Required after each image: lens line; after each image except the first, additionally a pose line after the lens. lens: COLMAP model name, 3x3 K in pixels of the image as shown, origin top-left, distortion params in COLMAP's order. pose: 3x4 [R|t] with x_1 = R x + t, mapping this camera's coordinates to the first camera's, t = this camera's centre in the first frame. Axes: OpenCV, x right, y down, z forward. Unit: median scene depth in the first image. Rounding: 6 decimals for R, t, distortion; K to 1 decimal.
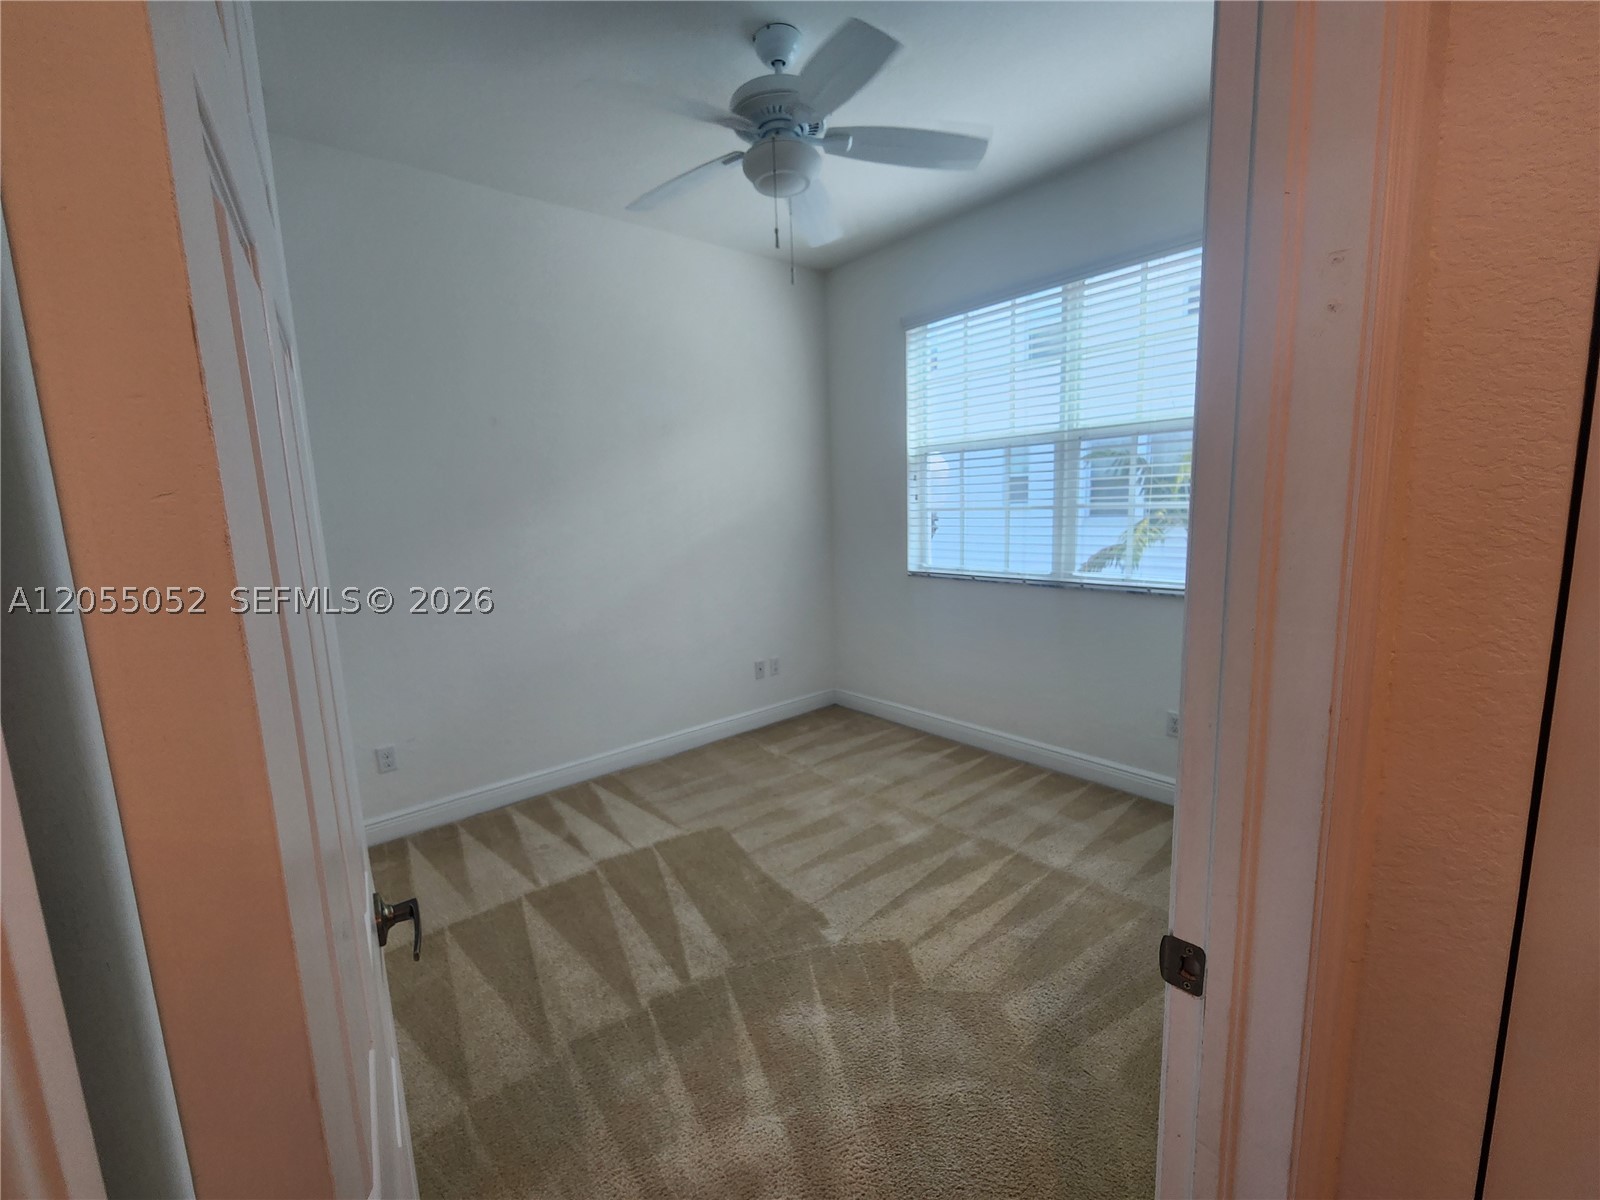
lens RADIAL K [[660.5, 0, 797.2], [0, 660.5, 601.1], [0, 0, 1]] dist [-0.001569, -0.001187]
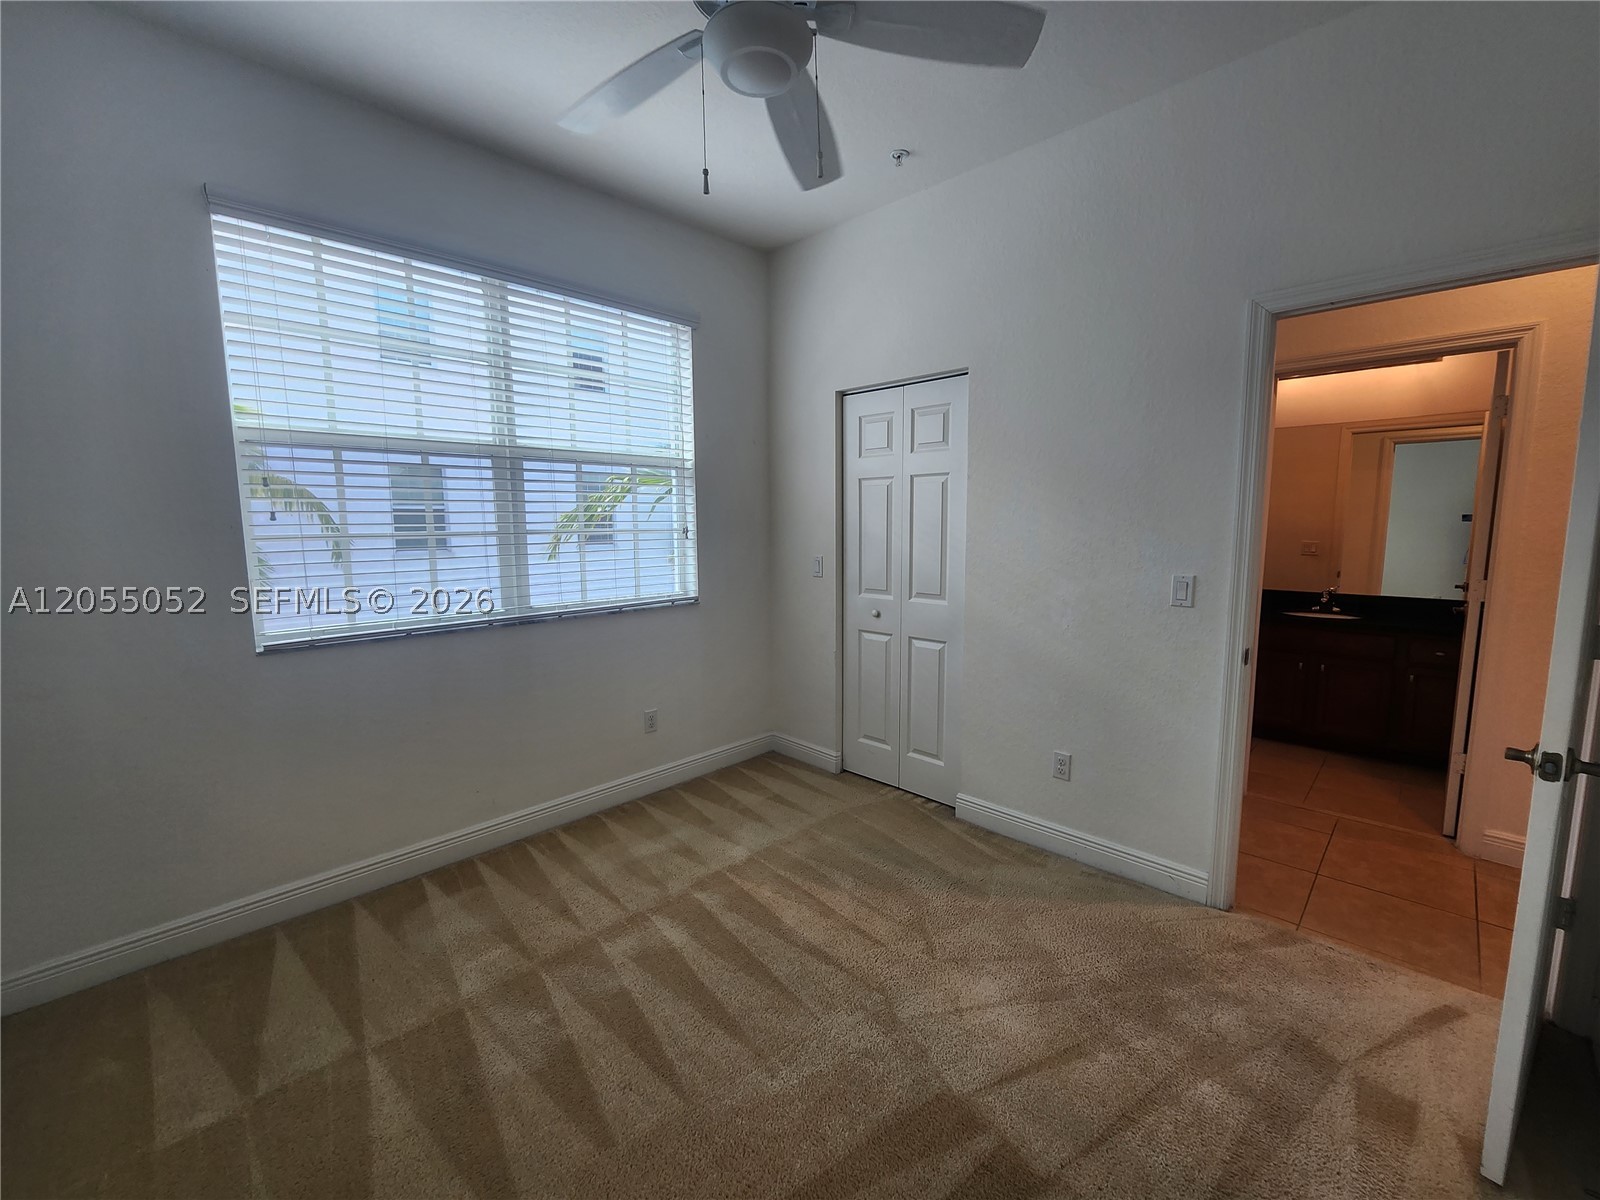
lens RADIAL K [[660.5, 0, 797.2], [0, 660.5, 601.1], [0, 0, 1]] dist [-0.001569, -0.001187]
pose [[-0.093417, -0.093676, 0.991210, -0.529599], [0.150317, 0.982825, 0.107050, -0.094698], [-0.984215, 0.158996, -0.077731, 0.742610]]
